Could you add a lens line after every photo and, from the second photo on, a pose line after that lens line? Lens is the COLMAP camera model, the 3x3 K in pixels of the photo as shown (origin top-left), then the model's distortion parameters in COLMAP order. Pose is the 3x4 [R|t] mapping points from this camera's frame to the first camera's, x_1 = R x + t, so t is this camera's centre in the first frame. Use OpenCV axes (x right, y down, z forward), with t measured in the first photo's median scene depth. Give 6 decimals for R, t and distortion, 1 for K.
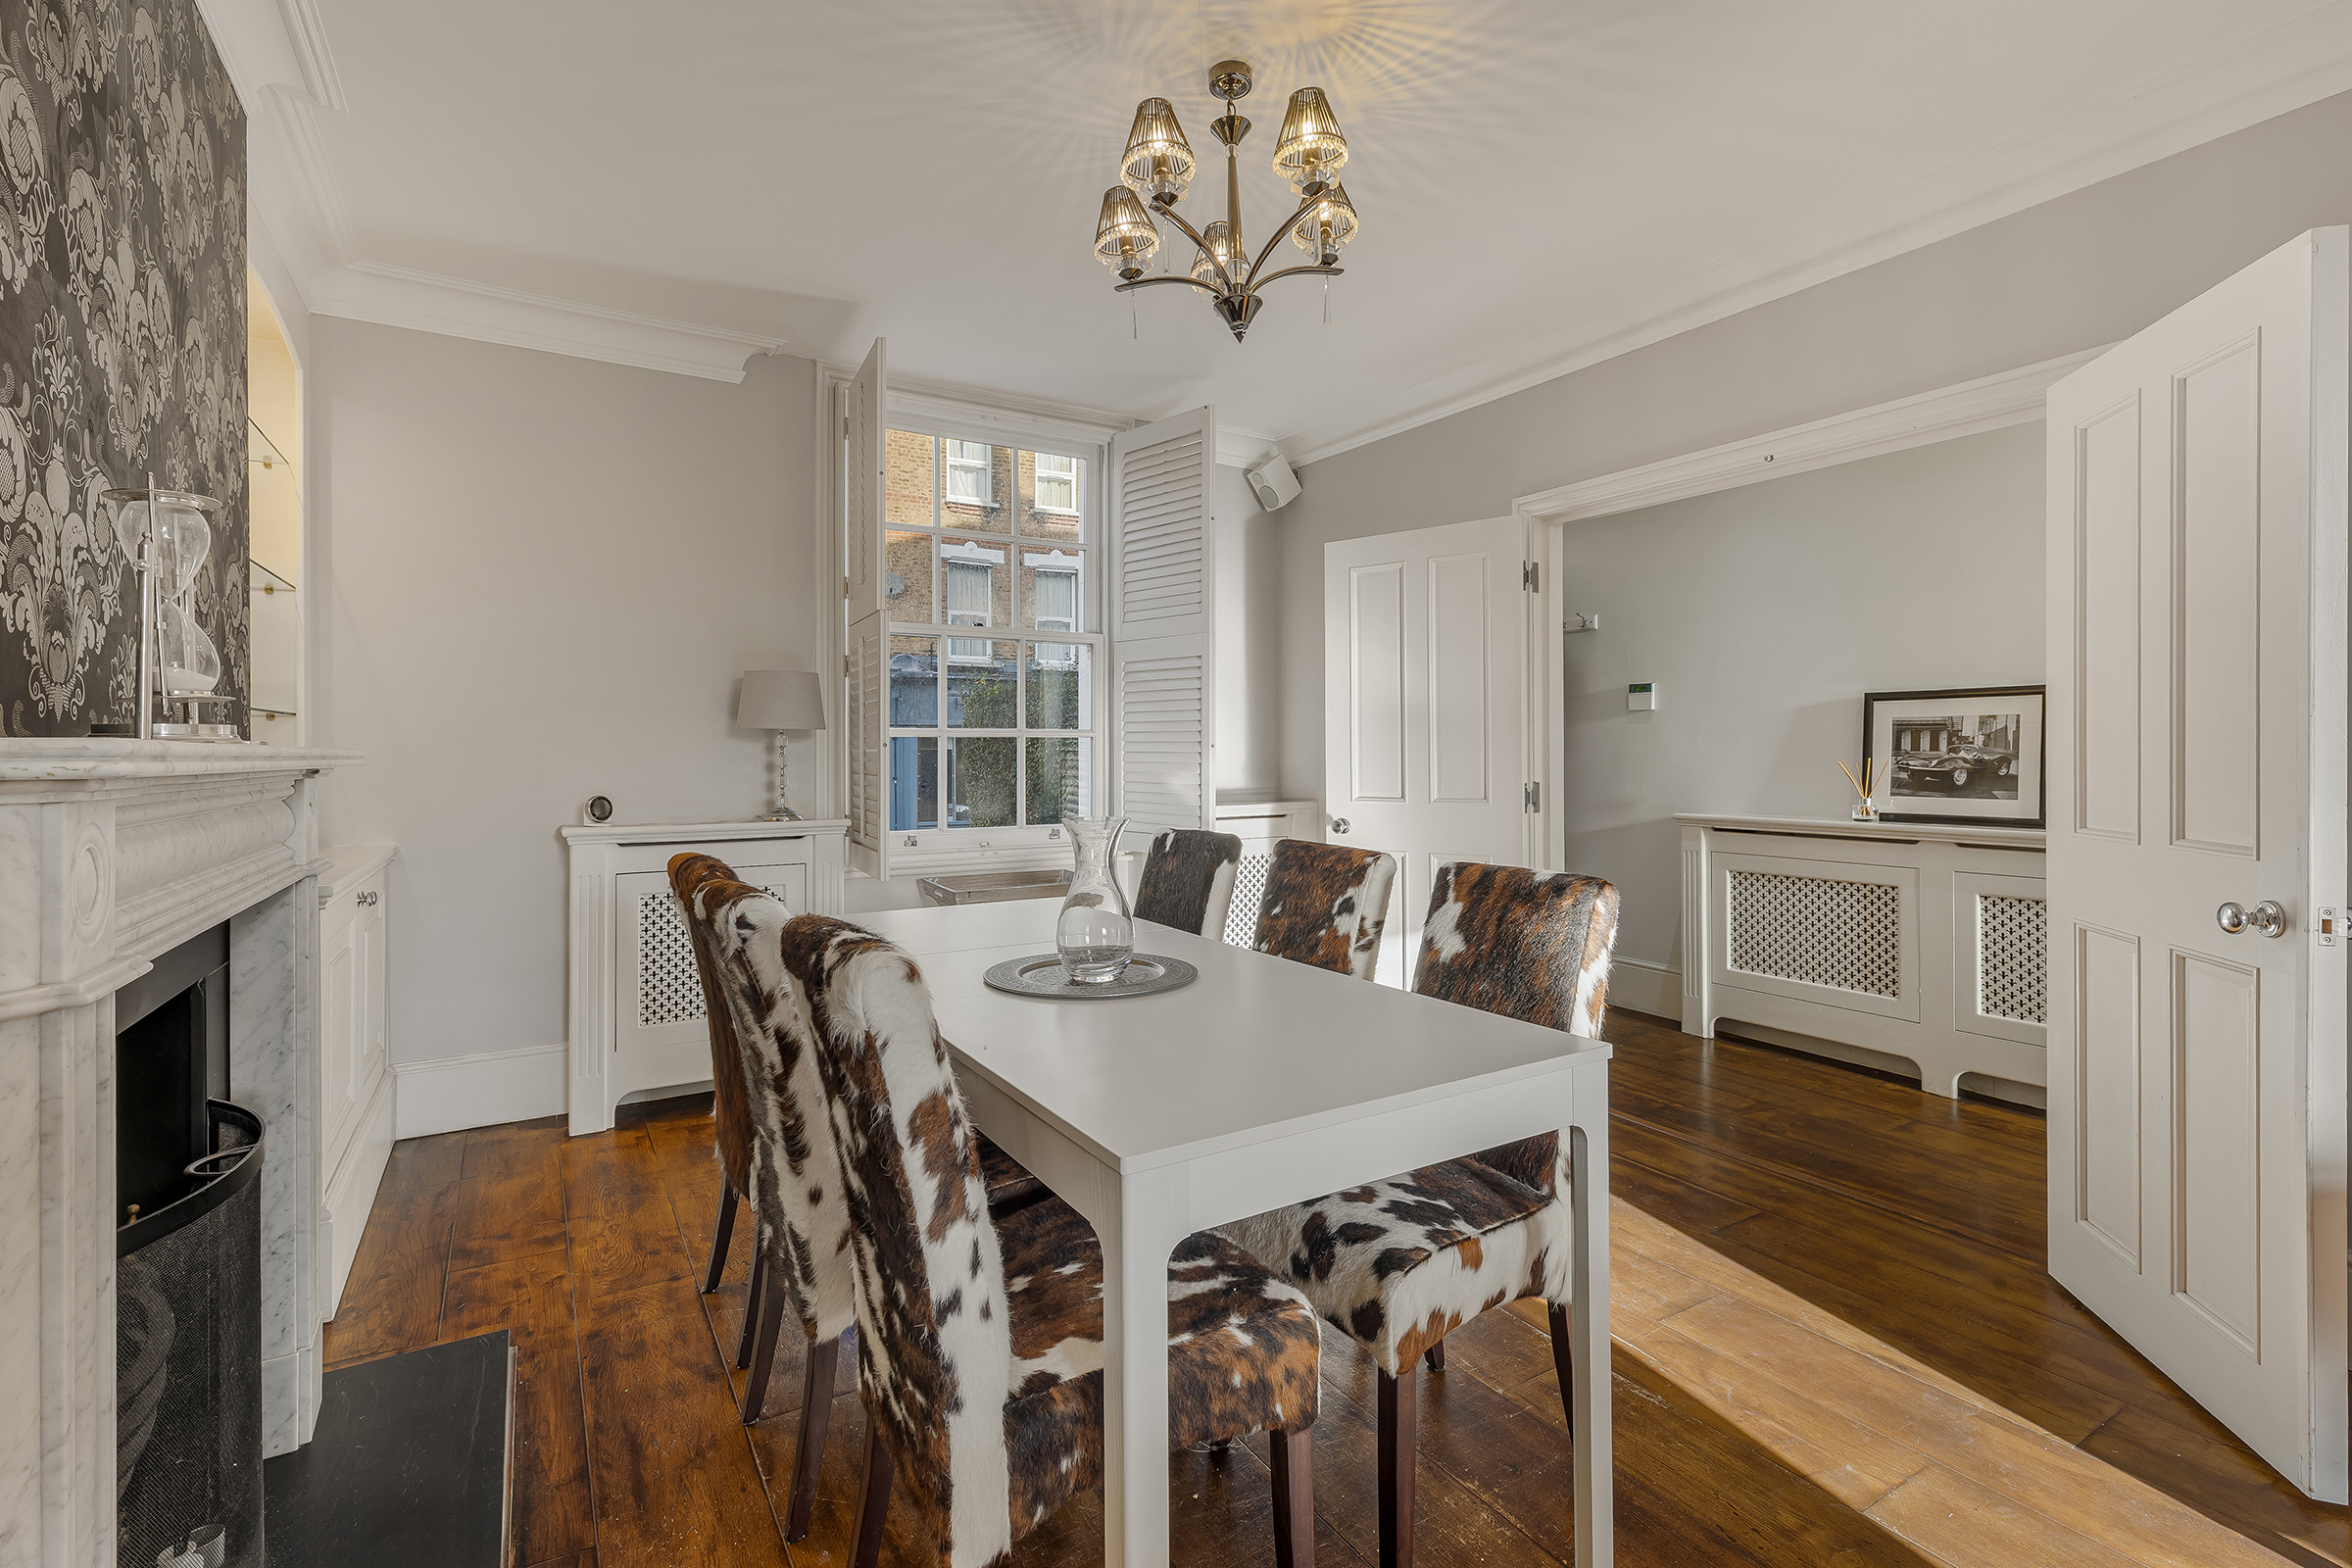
lens RADIAL K [[1079.5, 0, 1176.8], [0, 1079.5, 768.6], [0, 0, 1]] dist [0.001556, 0.000078]
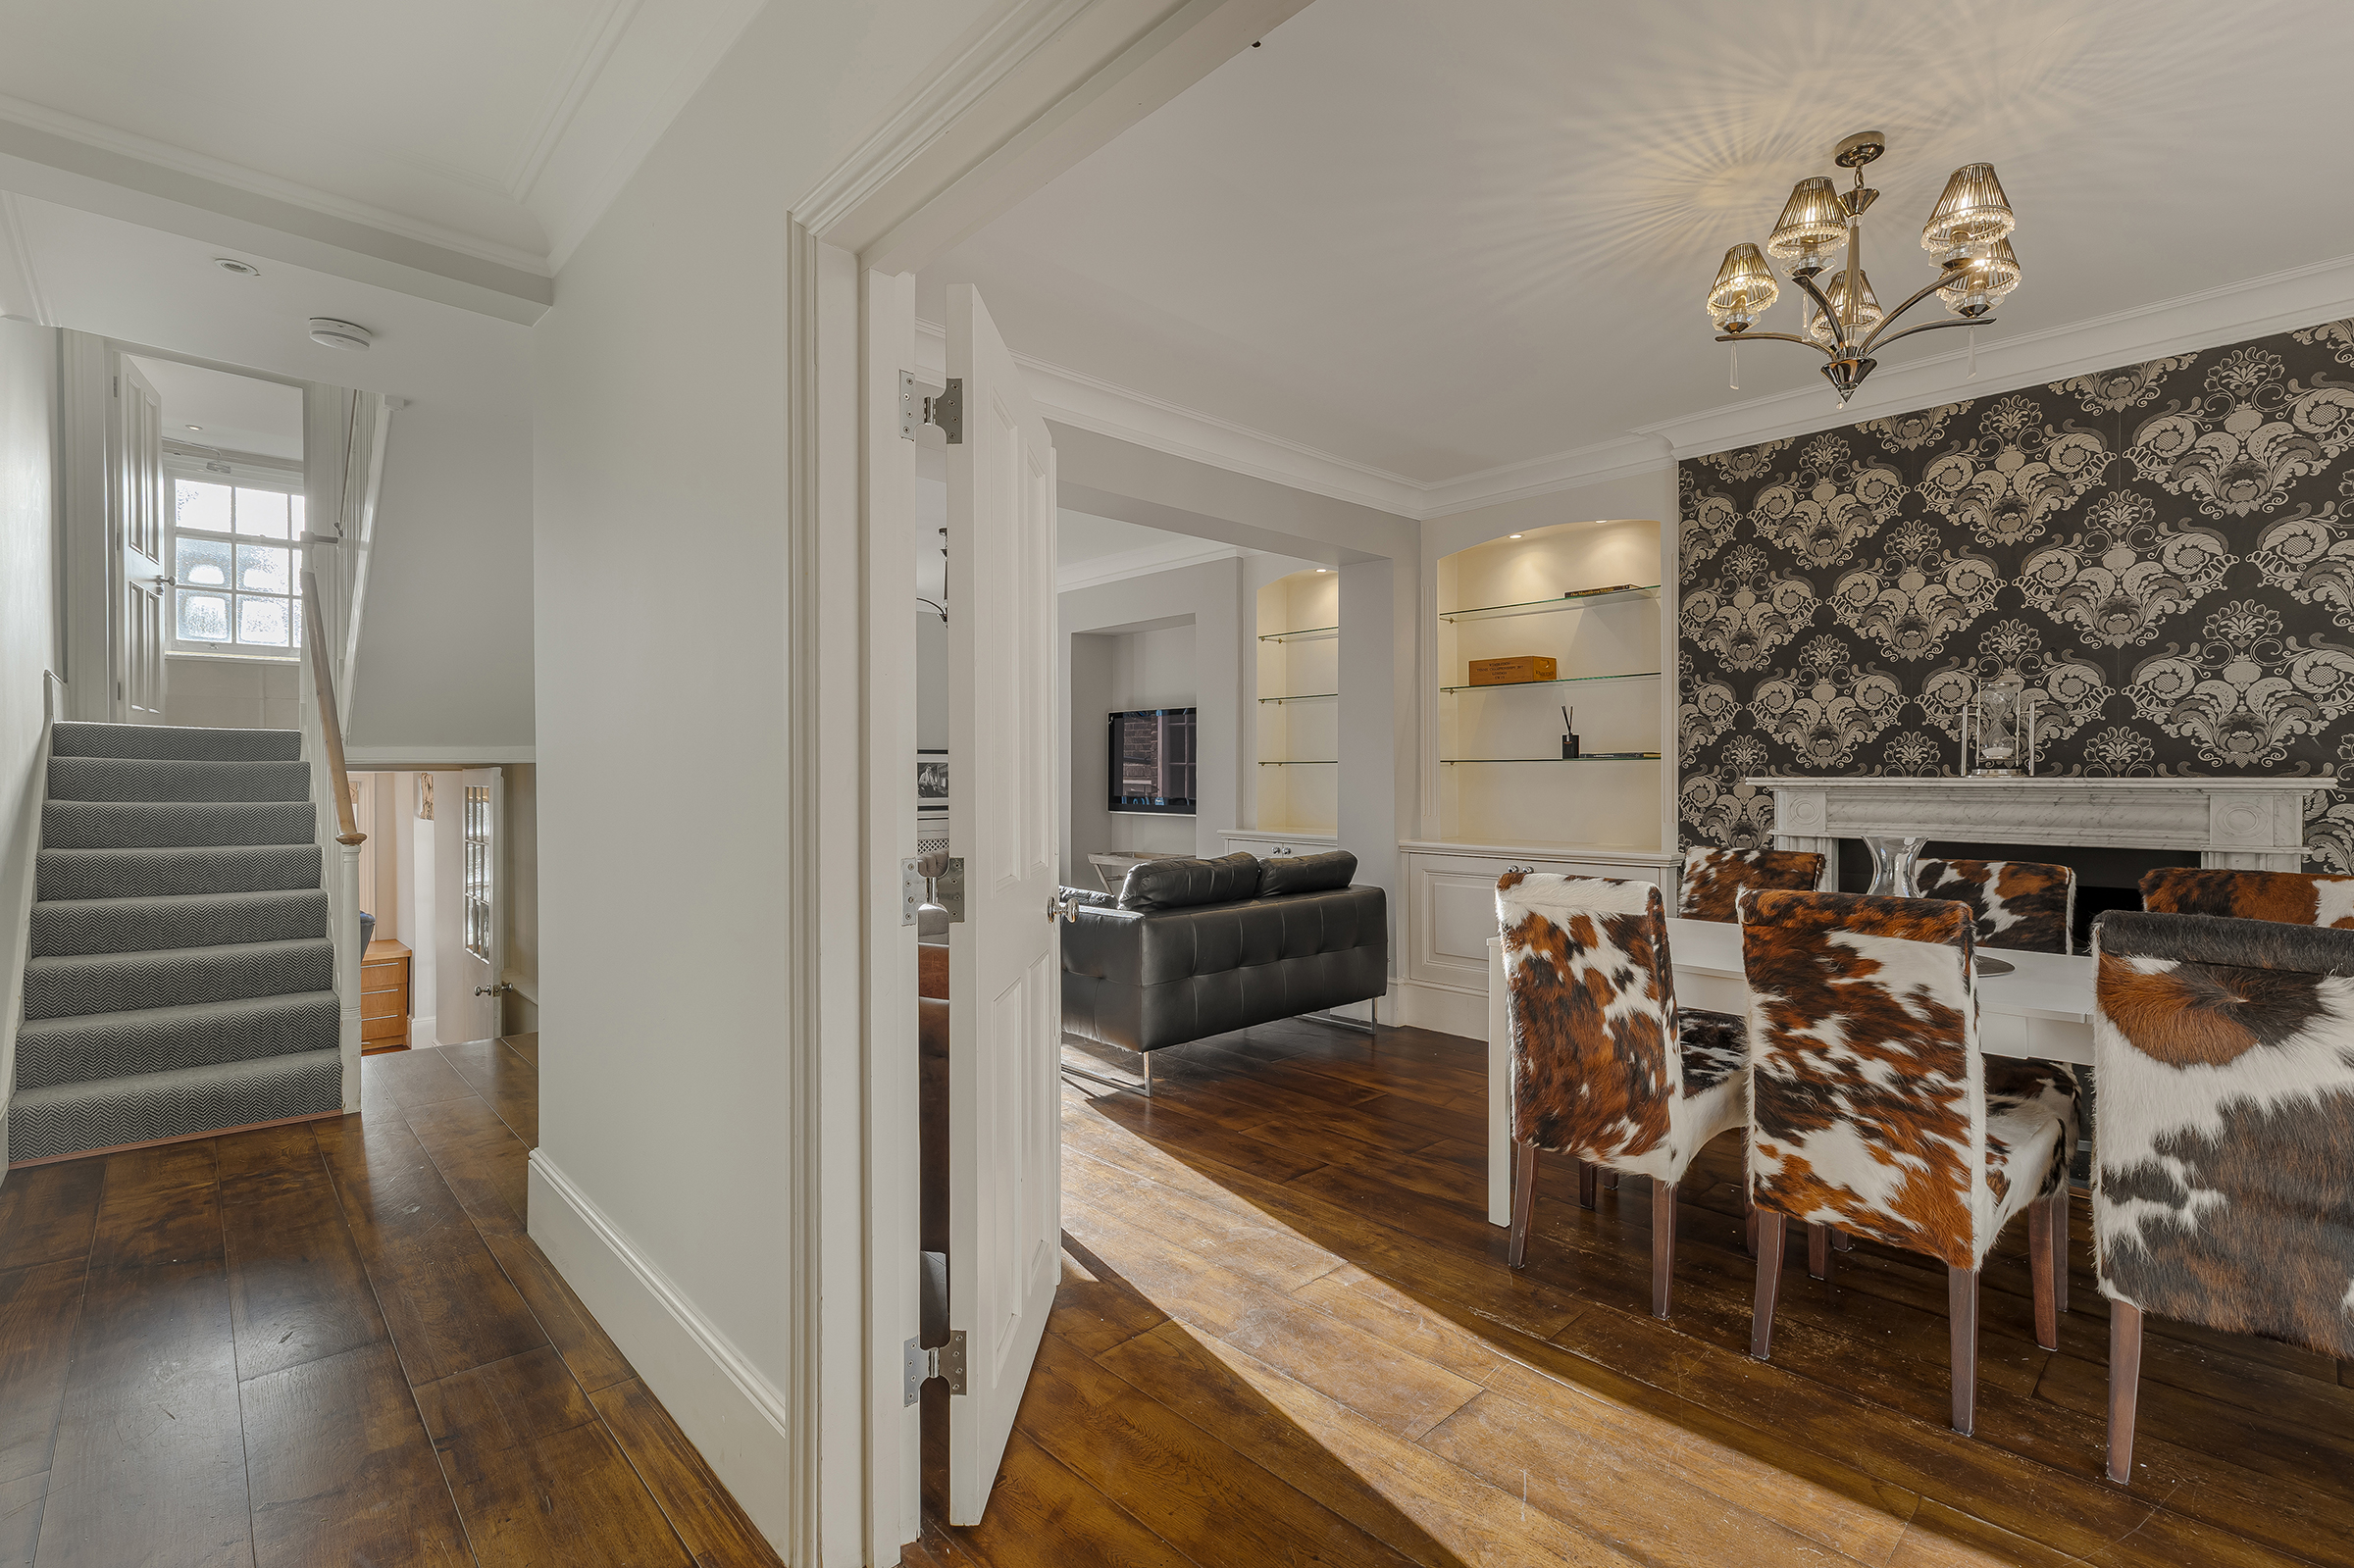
lens RADIAL K [[1080.3, 0, 1177.6], [0, 1080.3, 779.8], [0, 0, 1]] dist [0.001556, 0.000078]
pose [[-0.978430, 0.001535, -0.206574, 1.019220], [-0.000924, 0.999930, 0.011807, -0.026470], [0.206577, 0.011743, -0.978360, 2.105135]]
